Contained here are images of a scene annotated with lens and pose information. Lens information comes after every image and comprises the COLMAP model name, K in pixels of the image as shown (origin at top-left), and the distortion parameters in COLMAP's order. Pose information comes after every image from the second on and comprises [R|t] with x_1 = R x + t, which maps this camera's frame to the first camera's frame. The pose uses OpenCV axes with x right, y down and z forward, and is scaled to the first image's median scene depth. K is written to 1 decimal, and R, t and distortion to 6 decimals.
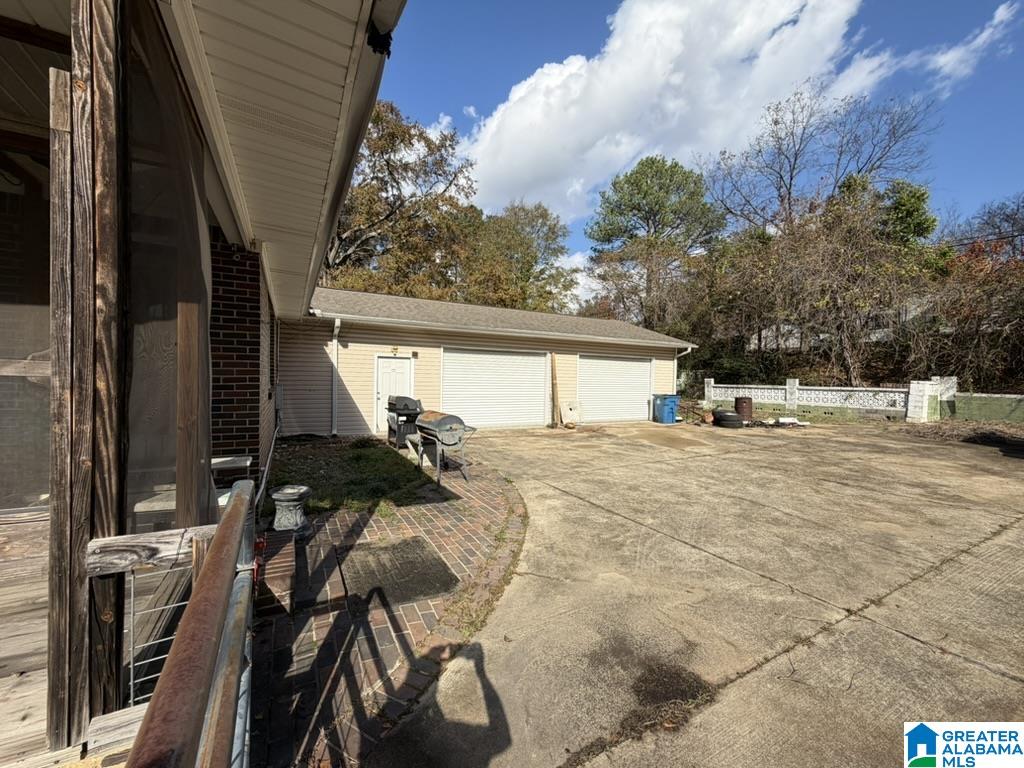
lens RADIAL K [[405.5, 0, 509.3], [0, 405.5, 385.8], [0, 0, 1]] dist [0.000721, -0.000552]
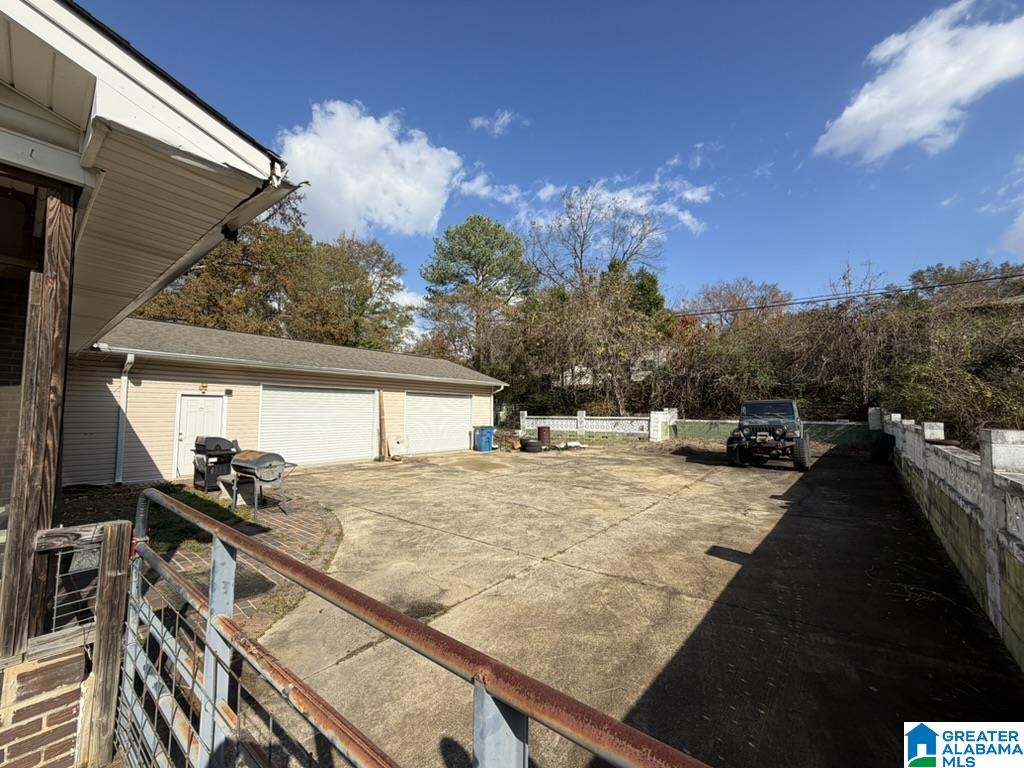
lens RADIAL K [[405.5, 0, 509.3], [0, 405.5, 385.8], [0, 0, 1]] dist [0.000721, -0.000552]
pose [[0.925356, 0.010176, 0.378963, 0.023647], [0.019770, 0.996984, -0.075045, -0.009413], [-0.378583, 0.076936, 0.922364, -0.179489]]
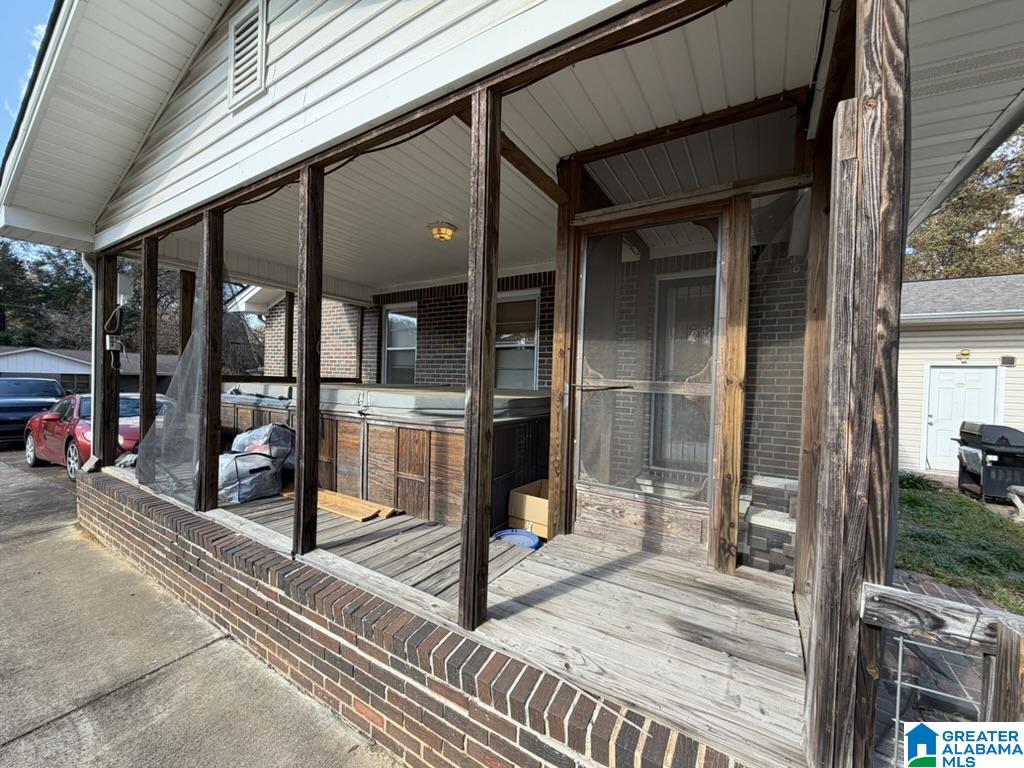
lens RADIAL K [[405.5, 0, 509.3], [0, 405.5, 385.8], [0, 0, 1]] dist [0.000721, -0.000552]
pose [[0.492888, 0.007817, -0.870058, -0.077358], [-0.033568, 0.999386, -0.010037, -0.004459], [0.869445, 0.034153, 0.492848, -0.023195]]
